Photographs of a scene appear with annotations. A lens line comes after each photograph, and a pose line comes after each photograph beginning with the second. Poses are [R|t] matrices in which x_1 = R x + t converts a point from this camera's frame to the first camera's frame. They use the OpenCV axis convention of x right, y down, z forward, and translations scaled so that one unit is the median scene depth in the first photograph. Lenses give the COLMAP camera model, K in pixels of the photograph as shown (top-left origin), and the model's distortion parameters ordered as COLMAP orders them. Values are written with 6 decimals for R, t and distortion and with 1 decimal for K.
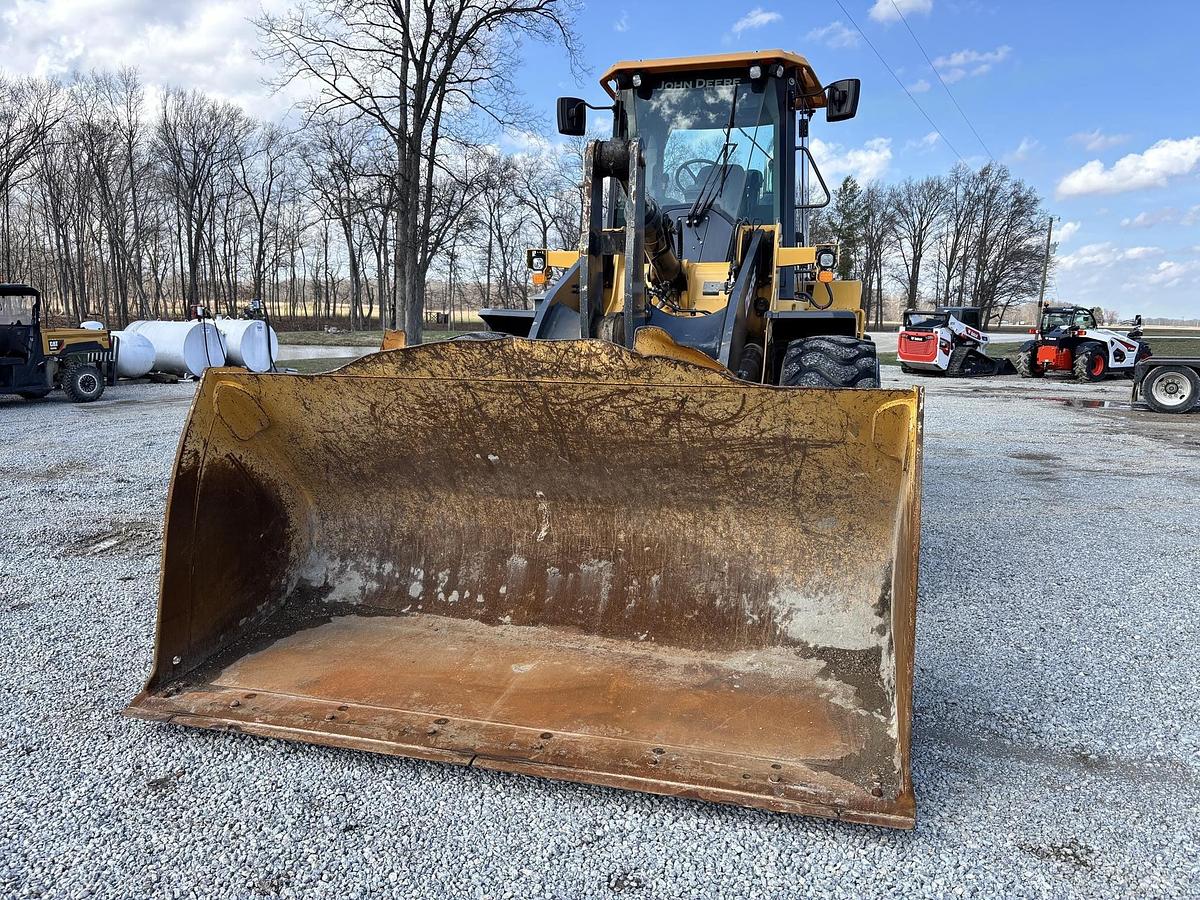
lens RADIAL K [[902.8, 0, 600.2], [0, 902.8, 463.6], [0, 0, 1]] dist [0.006506, -0.000072]
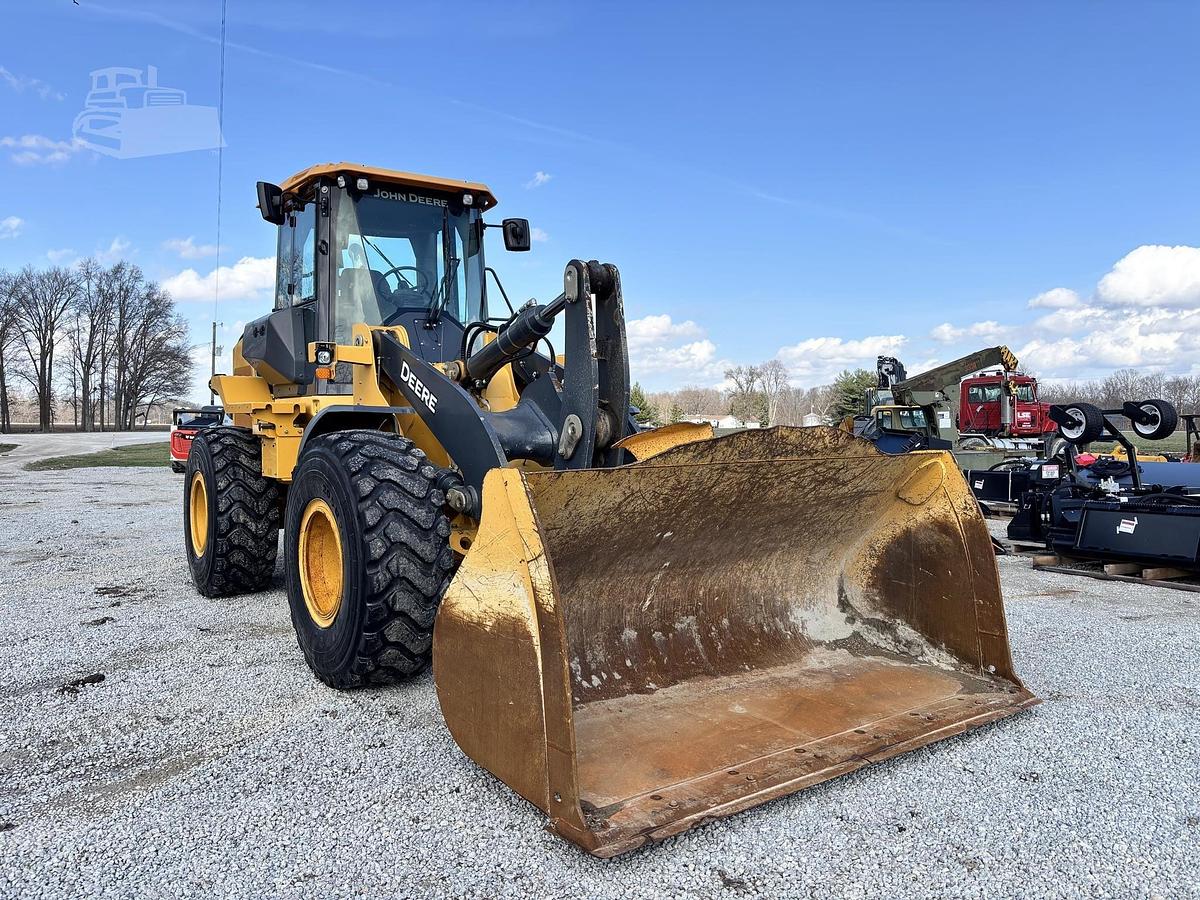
lens RADIAL K [[911.3, 0, 598.9], [0, 911.3, 446.8], [0, 0, 1]] dist [-0.064067, 0.186295]
pose [[0.627694, -0.036700, 0.777595, -0.948578], [0.134514, 0.988976, -0.061907, -0.050600], [-0.766751, 0.143456, 0.625711, 0.314529]]
